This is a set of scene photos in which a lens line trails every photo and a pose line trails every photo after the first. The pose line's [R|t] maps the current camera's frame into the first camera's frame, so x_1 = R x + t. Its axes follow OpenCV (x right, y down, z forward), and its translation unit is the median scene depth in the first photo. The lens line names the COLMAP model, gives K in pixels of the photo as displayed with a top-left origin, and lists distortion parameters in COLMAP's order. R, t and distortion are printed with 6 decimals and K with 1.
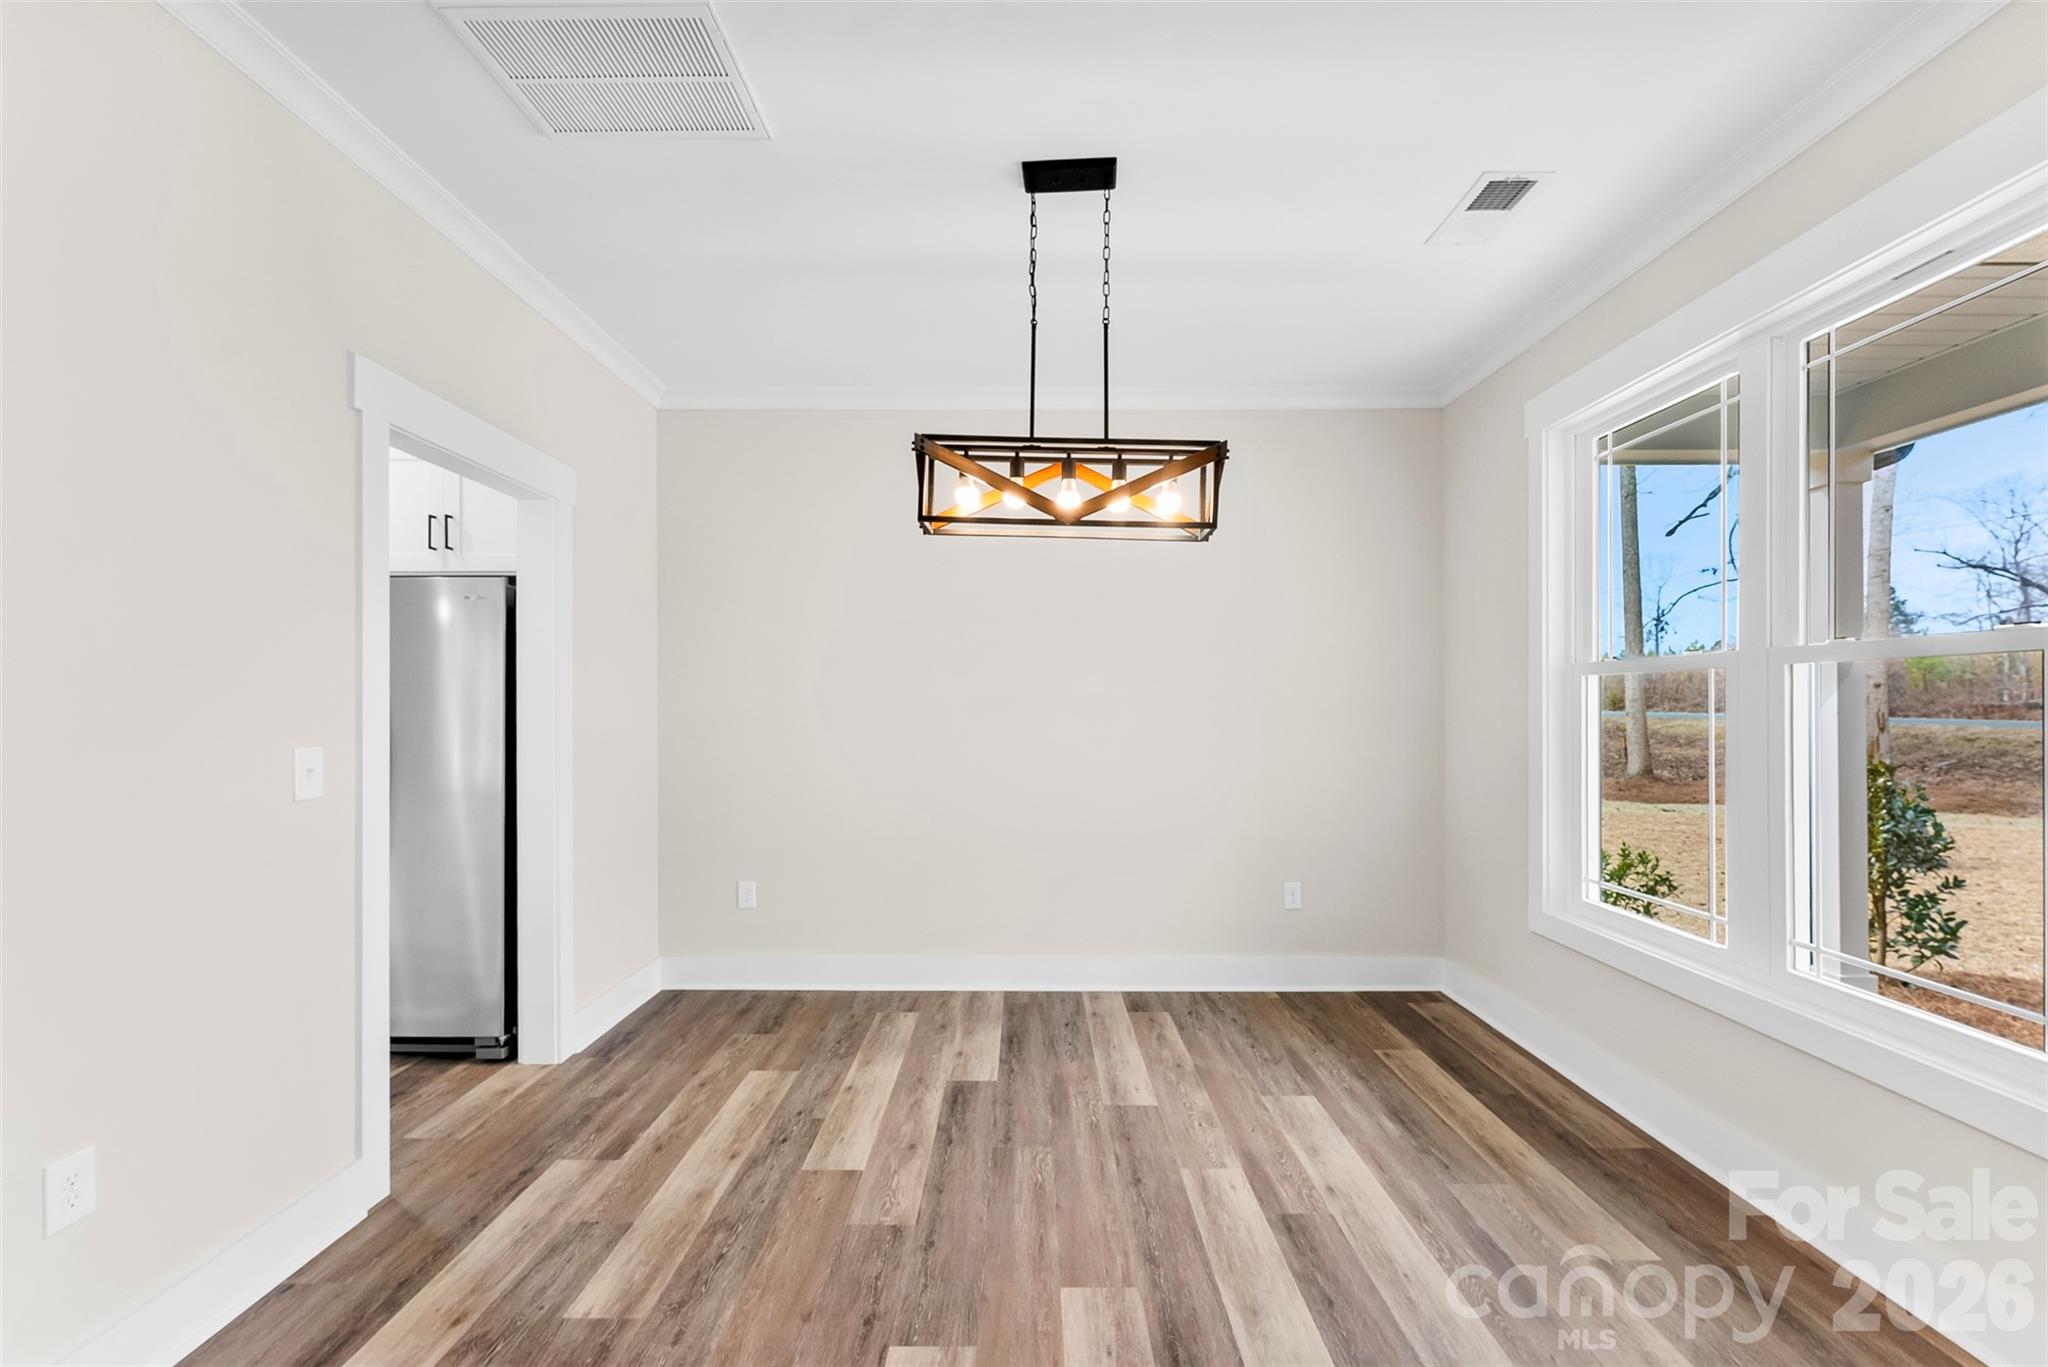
lens RADIAL K [[835.2, 0, 1095.6], [0, 835.2, 707.3], [0, 0, 1]] dist [-0.005774, 0.000360]
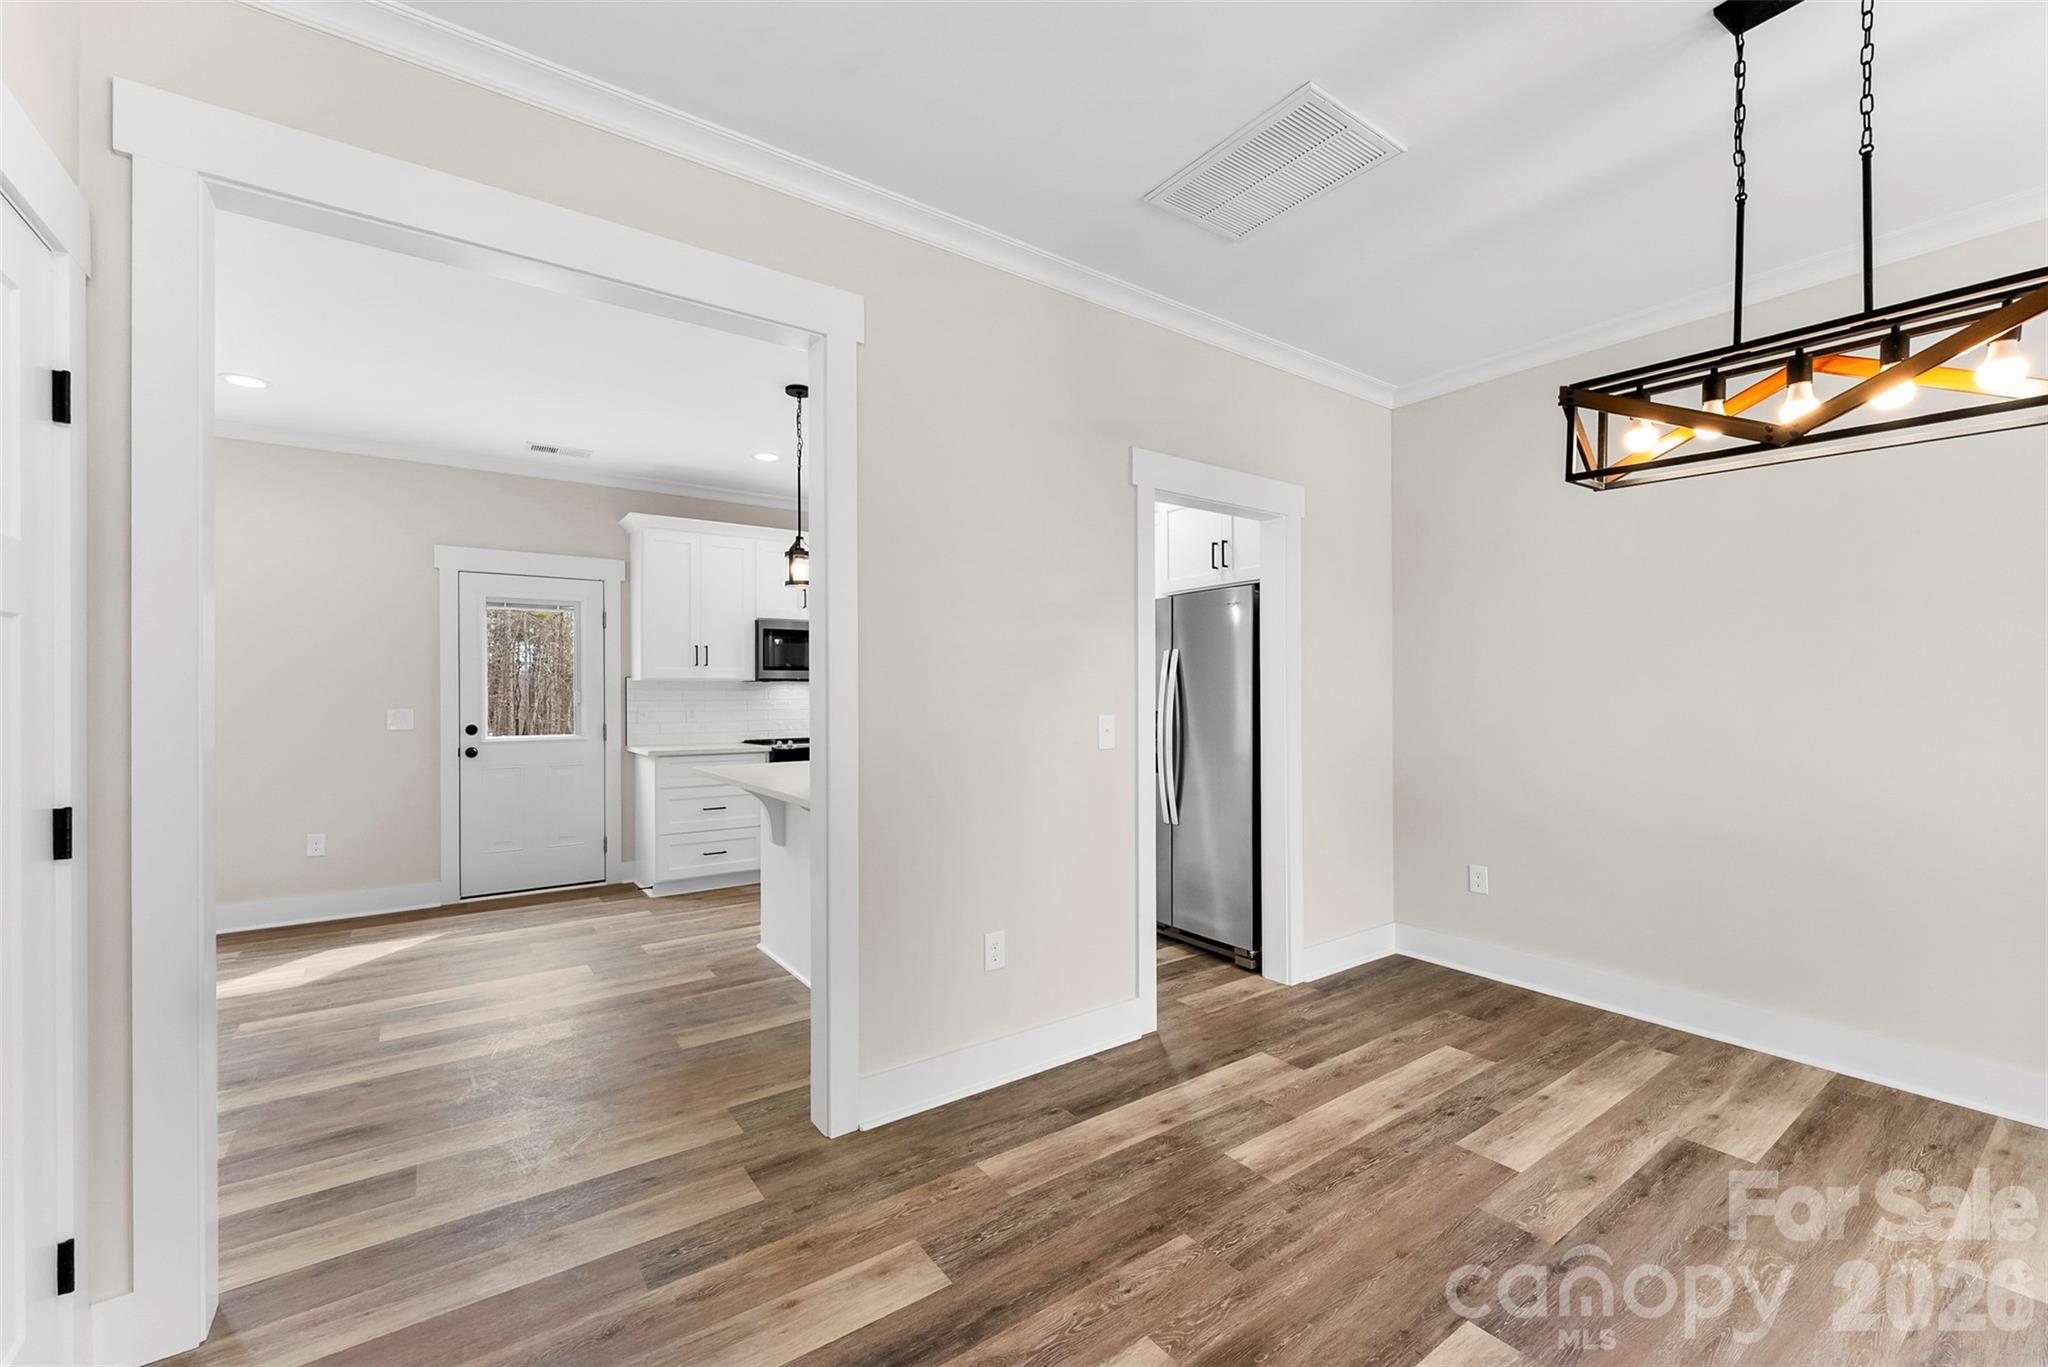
lens RADIAL K [[835.2, 0, 1024.6], [0, 835.2, 691.6], [0, 0, 1]] dist [-0.005774, 0.000360]
pose [[0.579697, -0.002019, -0.814829, 0.172552], [0.003775, 0.999993, 0.000208, 0.003762], [0.814823, -0.003197, 0.579701, -0.010658]]
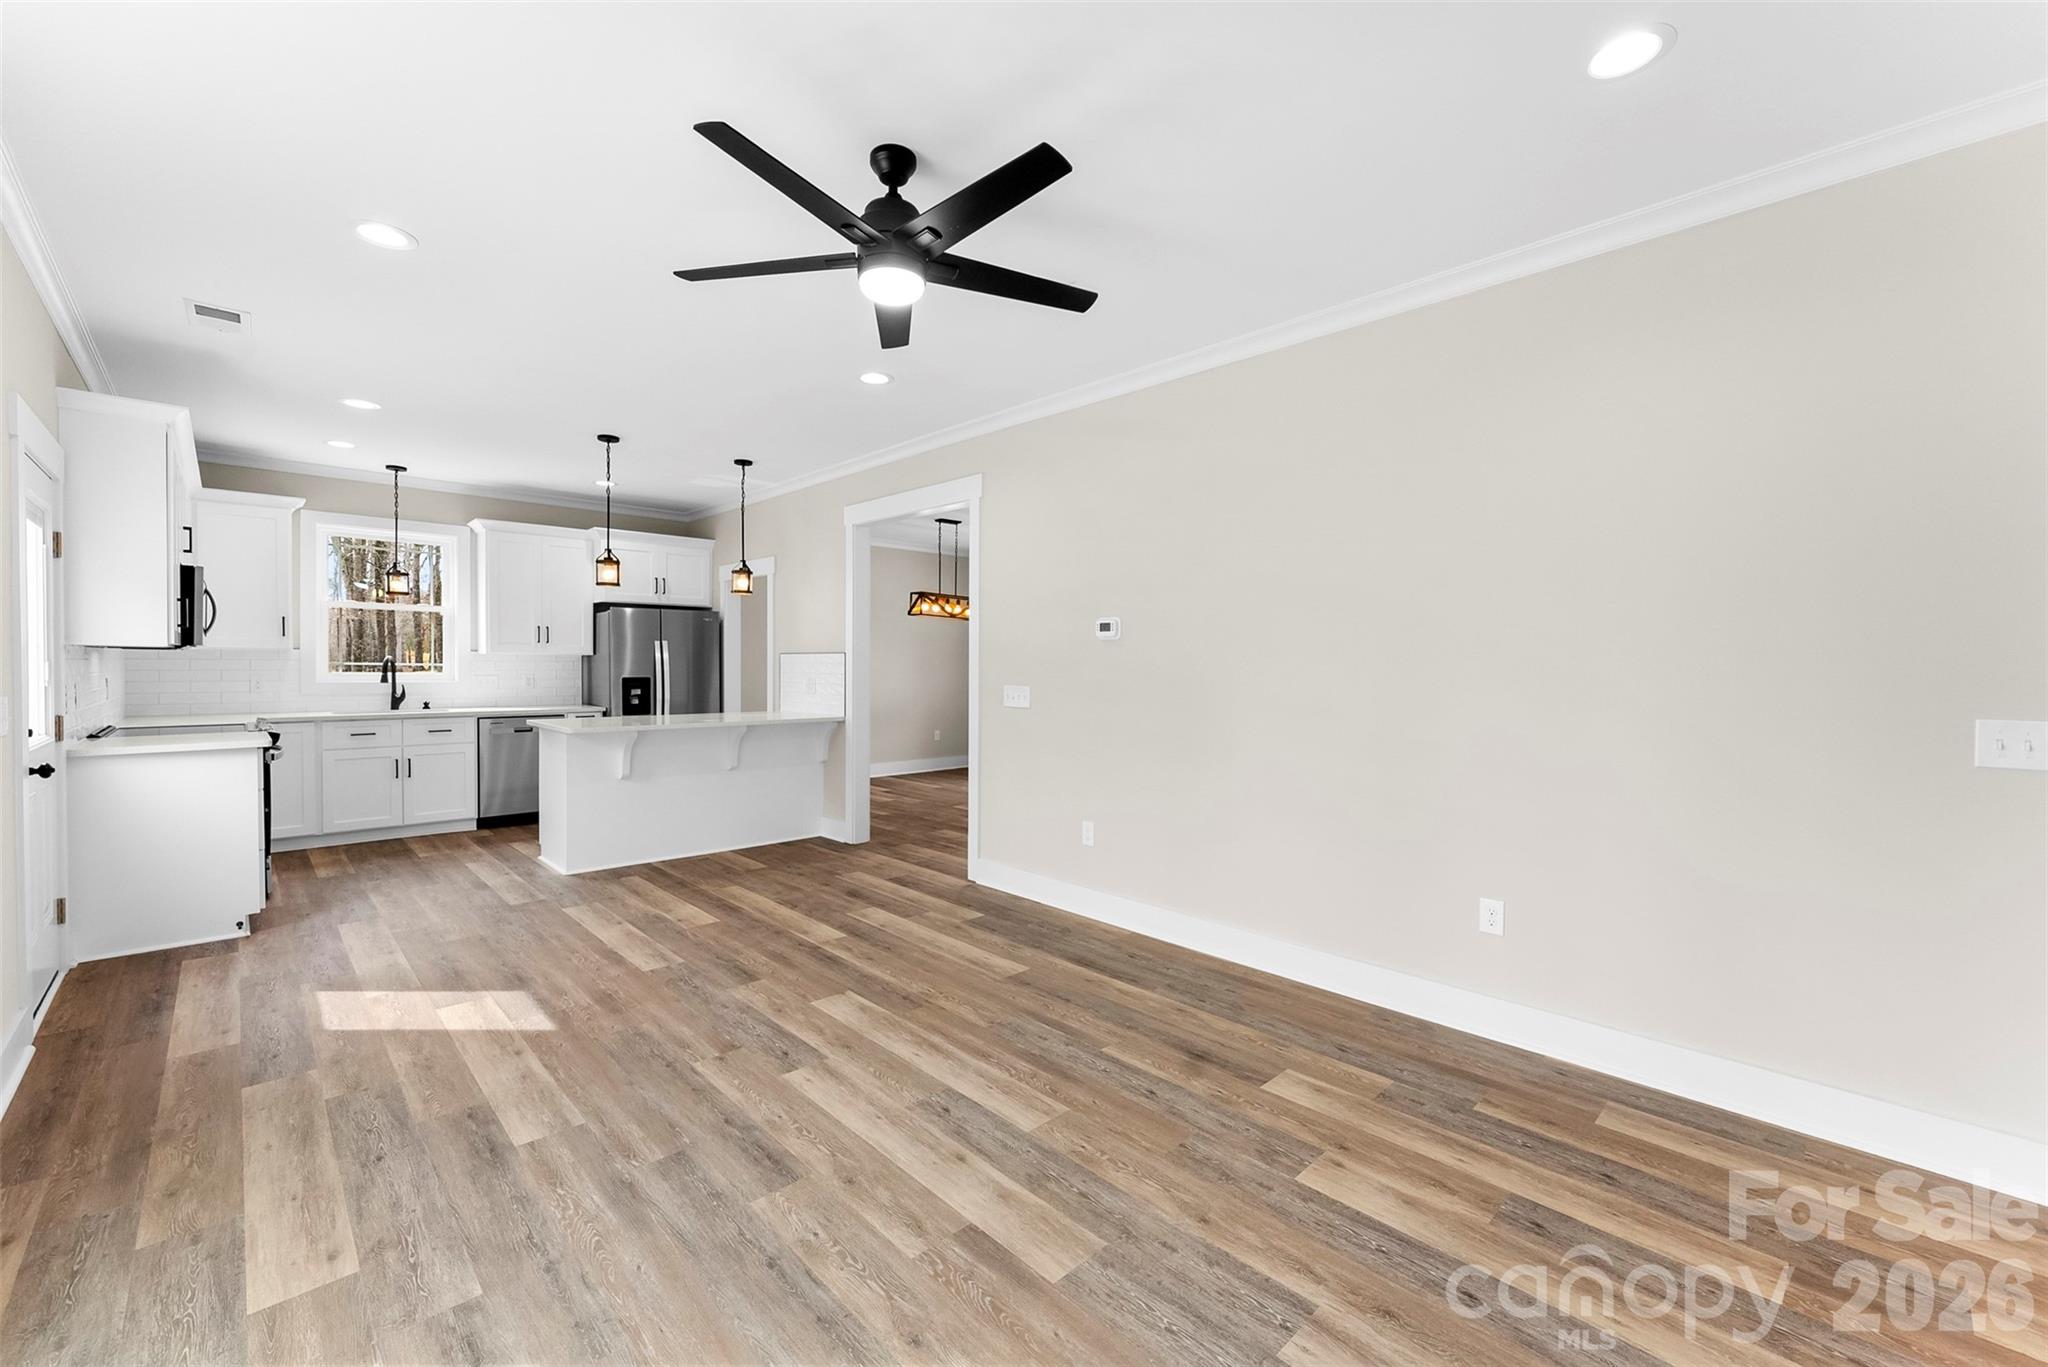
lens RADIAL K [[835.2, 0, 1029.5], [0, 835.2, 677.3], [0, 0, 1]] dist [-0.005774, 0.000360]
pose [[0.721870, -0.003060, 0.692022, -2.276168], [-0.009822, 0.999844, 0.014666, -0.011925], [-0.691959, -0.017384, 0.721727, -1.864180]]
